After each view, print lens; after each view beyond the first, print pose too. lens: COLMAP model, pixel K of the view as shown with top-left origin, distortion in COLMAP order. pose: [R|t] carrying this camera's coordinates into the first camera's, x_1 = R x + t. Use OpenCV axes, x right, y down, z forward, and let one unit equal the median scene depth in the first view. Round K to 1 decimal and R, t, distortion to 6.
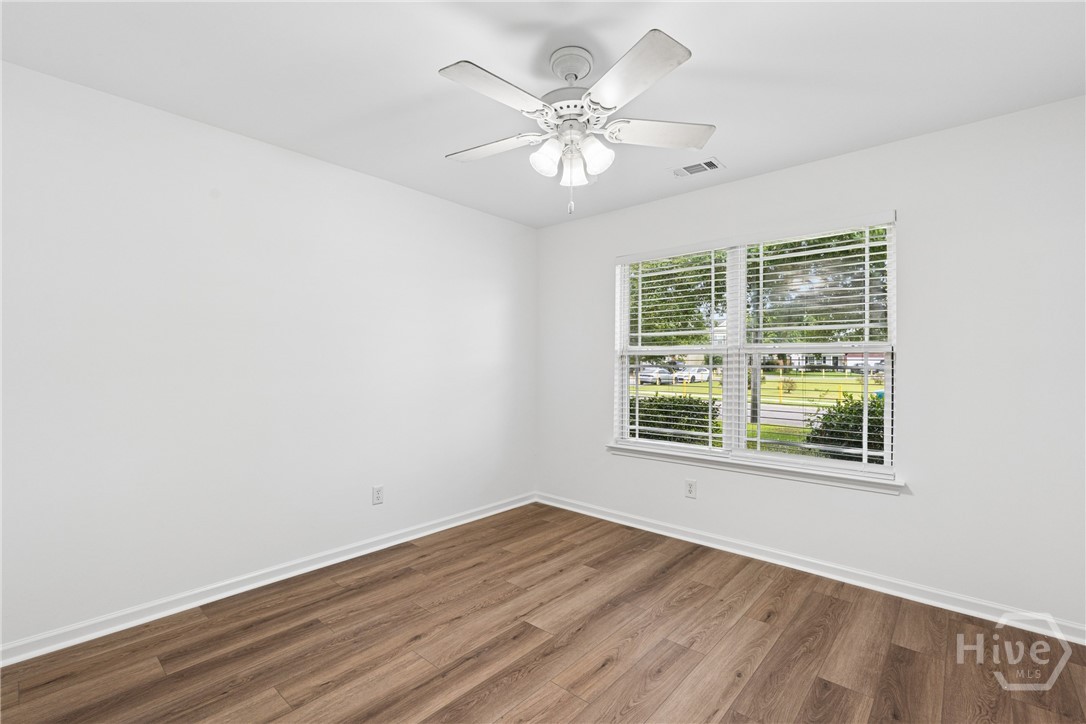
lens RADIAL K [[481.3, 0, 541.6], [0, 481.3, 362.8], [0, 0, 1]] dist [-0.005301, 0.000257]
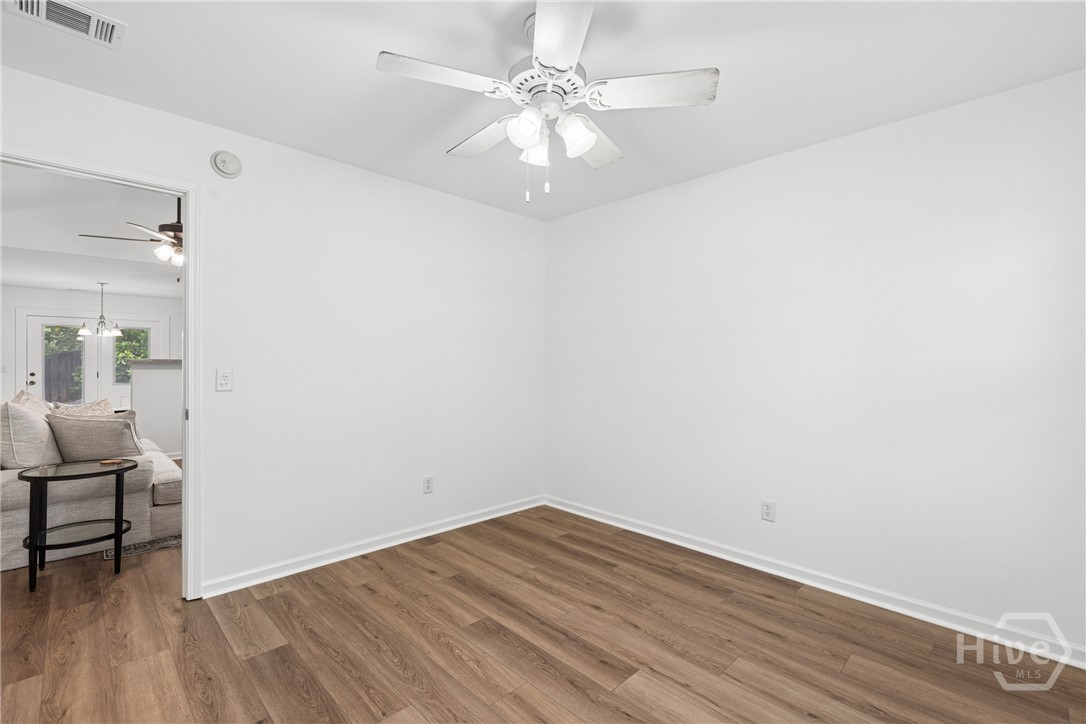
lens RADIAL K [[481.3, 0, 537.6], [0, 481.3, 363.4], [0, 0, 1]] dist [-0.005301, 0.000257]
pose [[-0.071729, -0.002911, -0.997420, 0.848406], [-0.005606, 0.999981, -0.002515, 0.006168], [0.997408, 0.005412, -0.071744, 0.917158]]
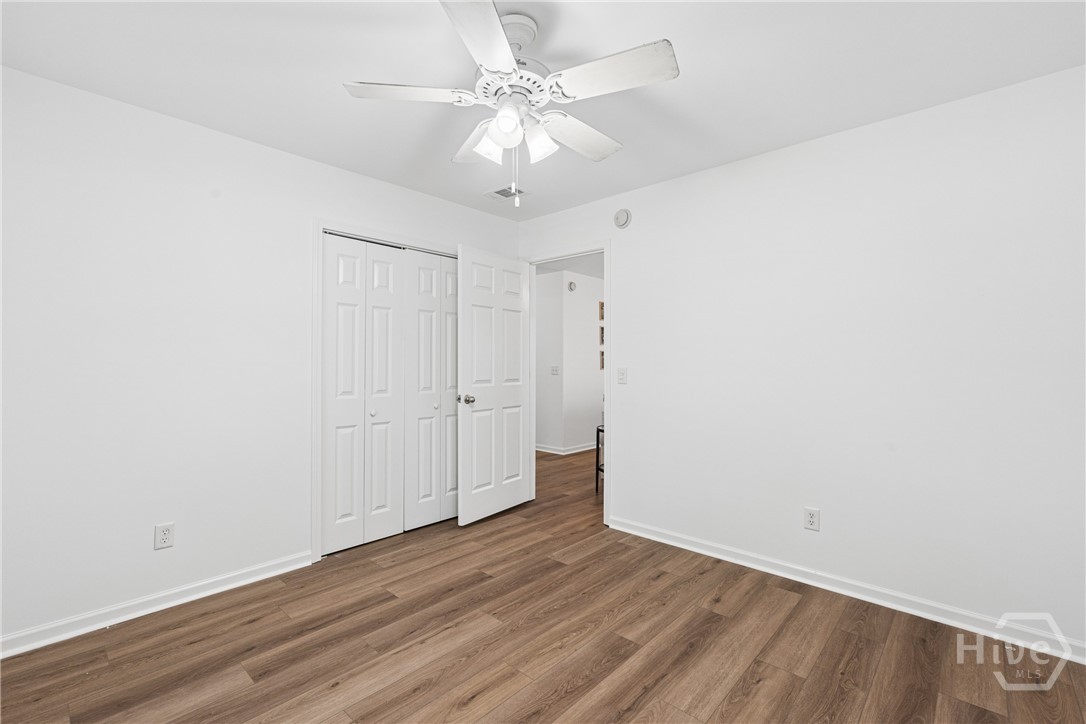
lens RADIAL K [[481.3, 0, 539.0], [0, 481.3, 359.6], [0, 0, 1]] dist [-0.005301, 0.000257]
pose [[-0.999702, -0.008637, 0.022829, -0.007450], [-0.008730, 0.999954, -0.003990, 0.004838], [-0.022794, -0.004188, -0.999731, 1.678191]]
